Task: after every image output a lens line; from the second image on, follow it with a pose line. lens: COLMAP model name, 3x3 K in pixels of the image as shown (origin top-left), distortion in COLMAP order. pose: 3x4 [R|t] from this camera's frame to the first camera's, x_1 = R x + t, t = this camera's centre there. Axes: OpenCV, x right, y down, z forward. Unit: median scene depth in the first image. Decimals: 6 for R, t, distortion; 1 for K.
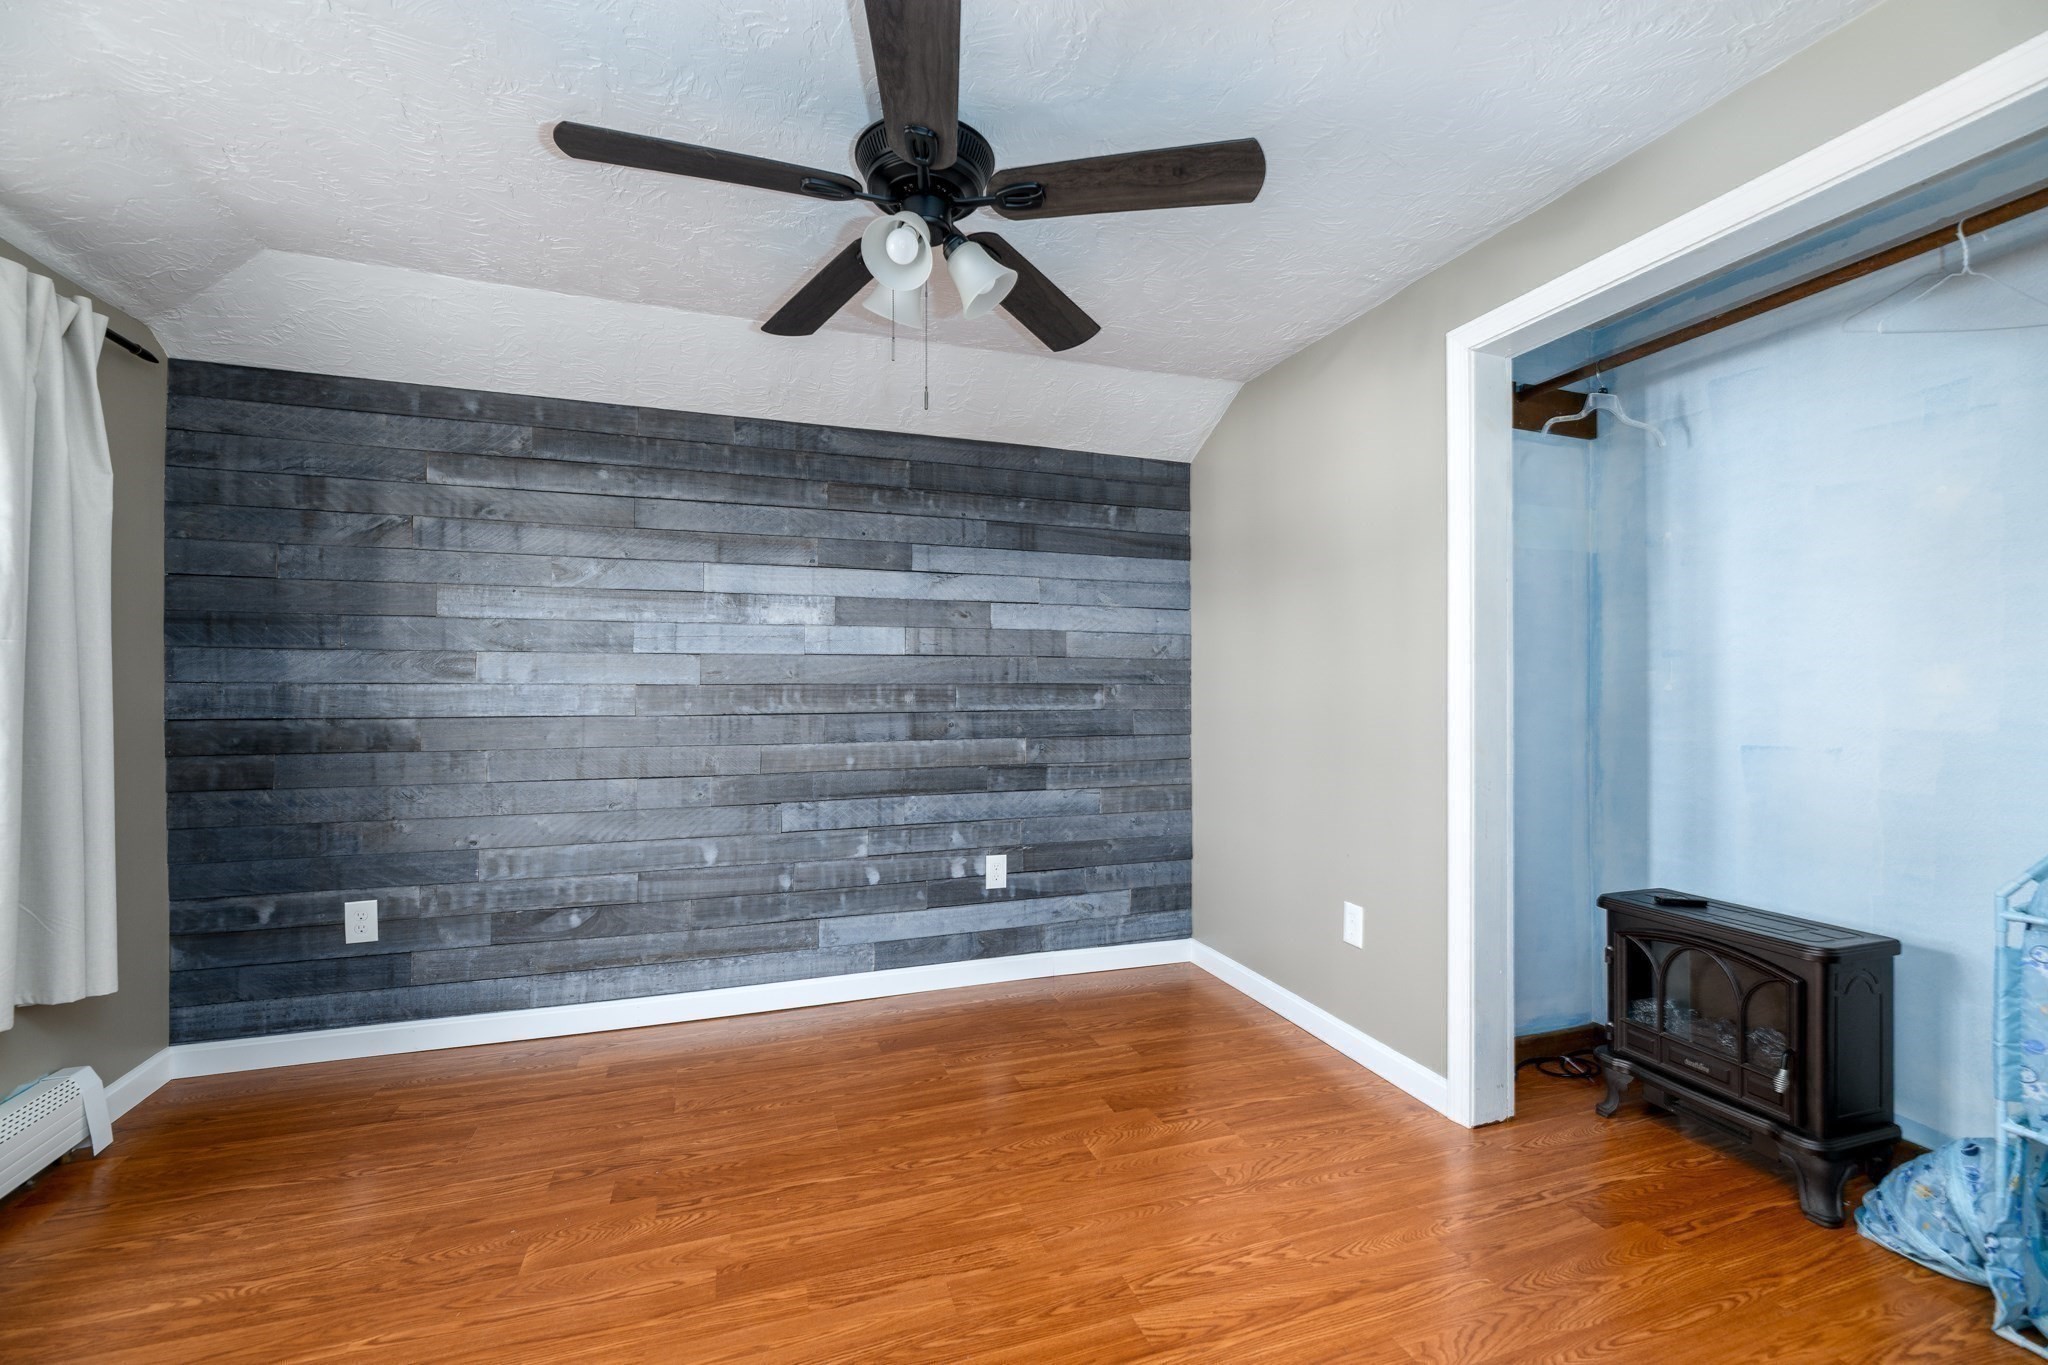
lens RADIAL K [[821.1, 0, 1022.4], [0, 821.1, 691.4], [0, 0, 1]] dist [-0.000446, -0.000342]
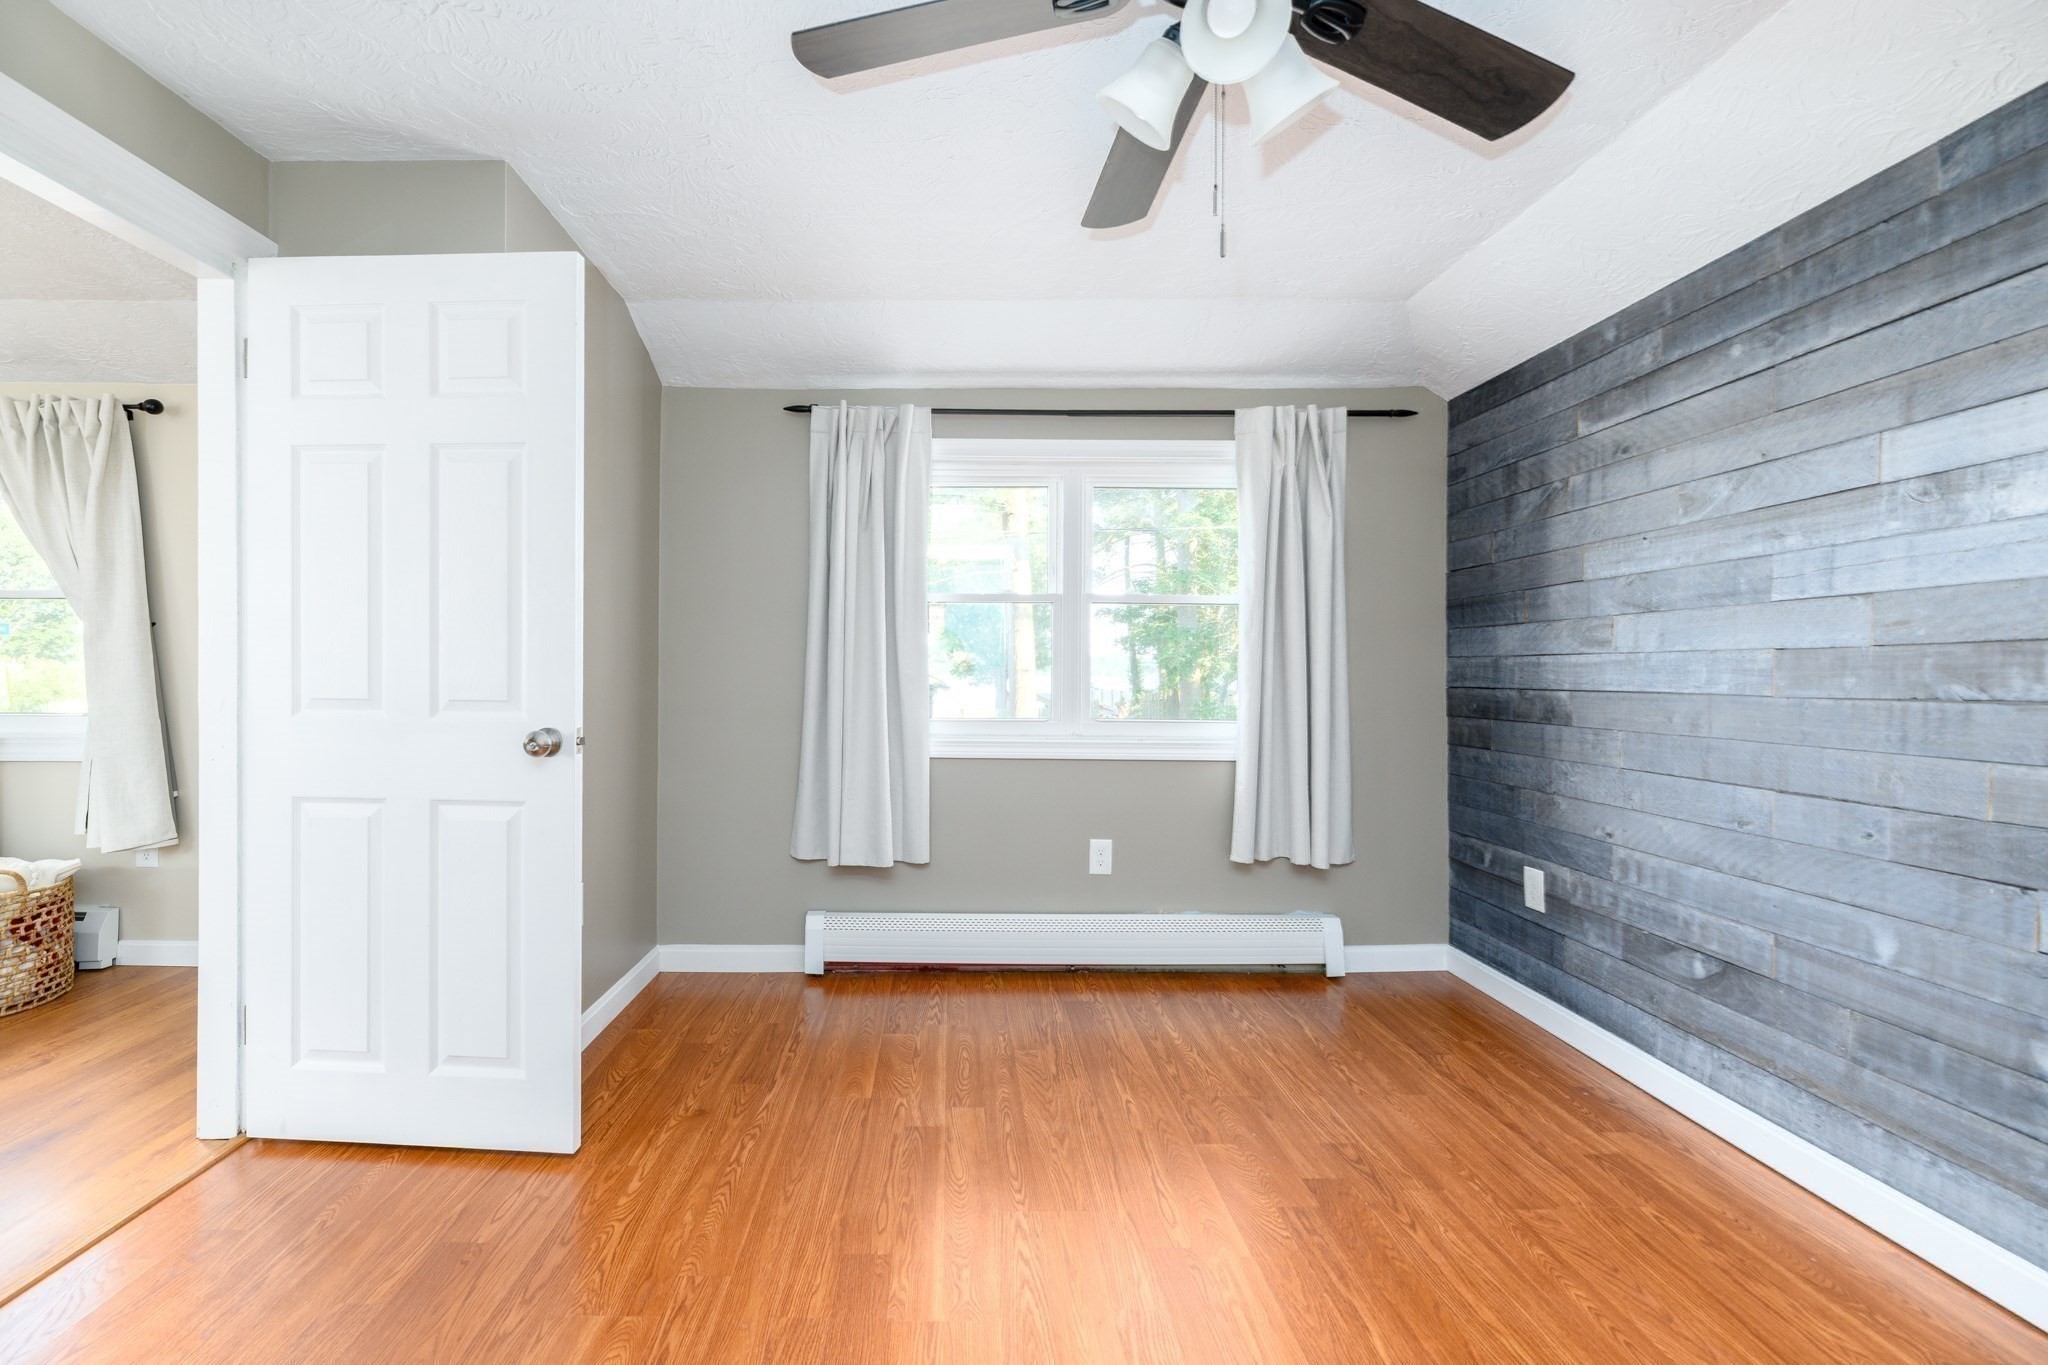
lens RADIAL K [[907.3, 0, 1020.1], [0, 907.3, 677.3], [0, 0, 1]] dist [0.001416, 0.000509]
pose [[-0.280320, 0.003601, -0.959900, 0.420666], [-0.002586, 0.999986, 0.004507, 0.013411], [0.959903, 0.003746, -0.280307, 0.650392]]
